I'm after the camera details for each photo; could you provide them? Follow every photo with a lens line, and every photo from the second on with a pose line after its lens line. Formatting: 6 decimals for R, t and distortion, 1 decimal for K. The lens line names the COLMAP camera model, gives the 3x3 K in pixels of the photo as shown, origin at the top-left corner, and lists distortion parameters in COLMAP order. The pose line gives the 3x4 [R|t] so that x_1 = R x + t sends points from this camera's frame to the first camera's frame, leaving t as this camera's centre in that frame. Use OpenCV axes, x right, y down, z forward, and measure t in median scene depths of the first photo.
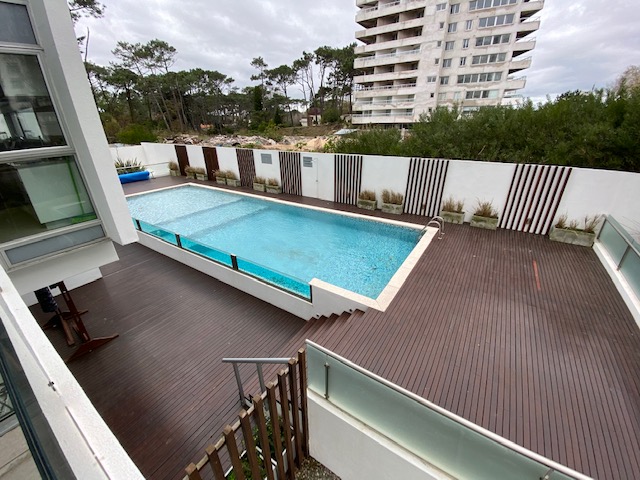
lens RADIAL K [[258.8, 0, 319.9], [0, 258.8, 239.1], [0, 0, 1]] dist [0.017908, -0.018629]
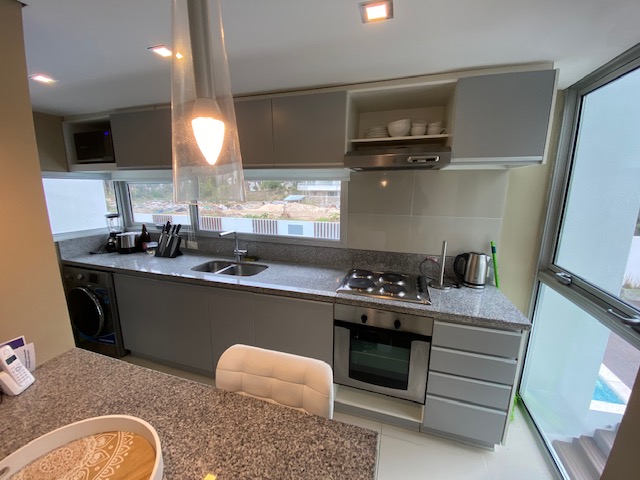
lens RADIAL K [[258.8, 0, 319.9], [0, 258.8, 239.1], [0, 0, 1]] dist [0.017908, -0.018629]
pose [[0.960651, -0.032868, 0.275805, -0.108919], [0.094710, 0.972227, -0.214019, -0.024153], [-0.261111, 0.231719, 0.937084, 0.046547]]
